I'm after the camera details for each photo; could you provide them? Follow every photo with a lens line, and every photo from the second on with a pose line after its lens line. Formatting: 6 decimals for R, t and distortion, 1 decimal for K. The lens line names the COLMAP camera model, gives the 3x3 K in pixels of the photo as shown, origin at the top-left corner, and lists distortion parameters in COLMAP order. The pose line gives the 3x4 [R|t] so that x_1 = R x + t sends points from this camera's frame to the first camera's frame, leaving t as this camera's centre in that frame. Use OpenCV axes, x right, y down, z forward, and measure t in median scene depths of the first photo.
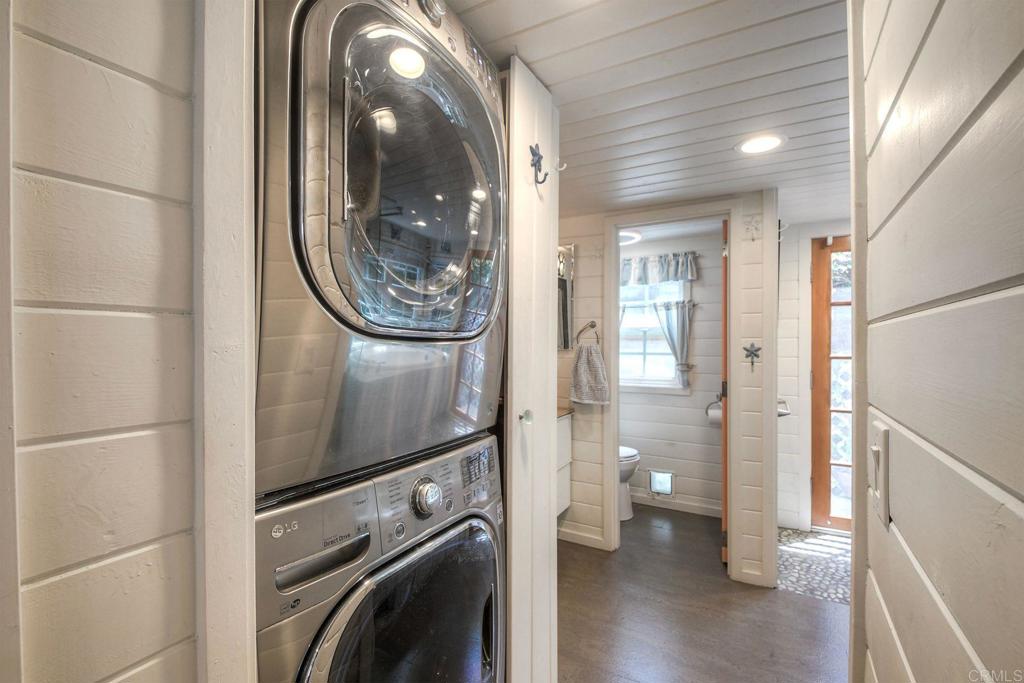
lens RADIAL K [[462.8, 0, 514.1], [0, 462.8, 337.5], [0, 0, 1]] dist [0.009899, -0.017521]
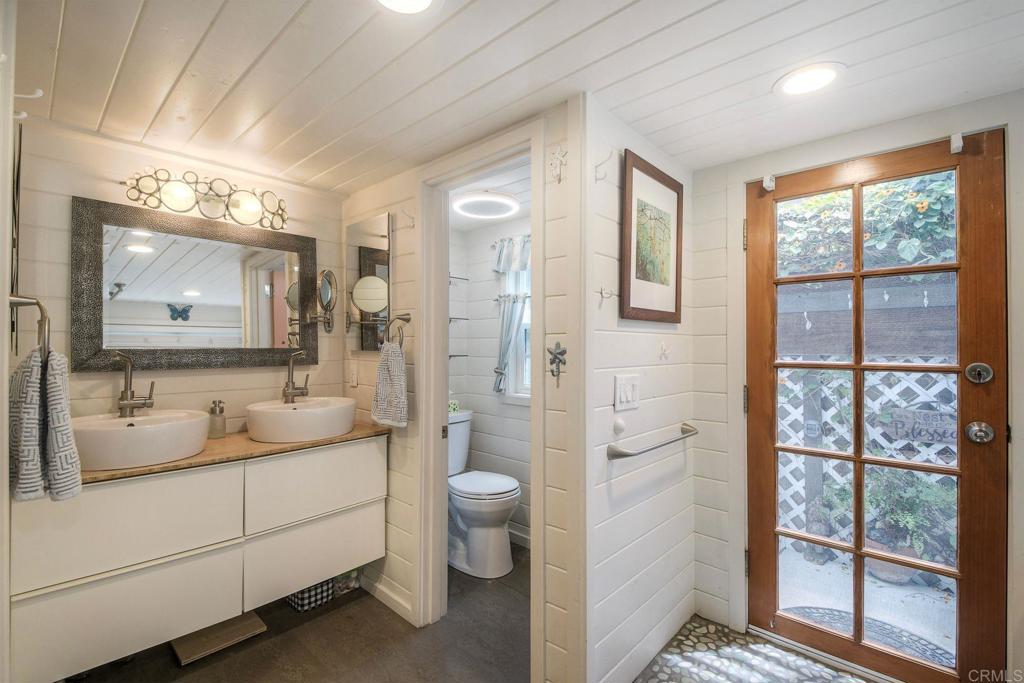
lens RADIAL K [[451.7, 0, 510.5], [0, 451.7, 335.5], [0, 0, 1]] dist [0.019721, -0.025634]
pose [[0.970527, -0.006591, -0.240901, 0.504013], [0.003796, 0.999920, -0.012066, 0.008765], [0.240961, 0.010796, 0.970475, 0.318444]]
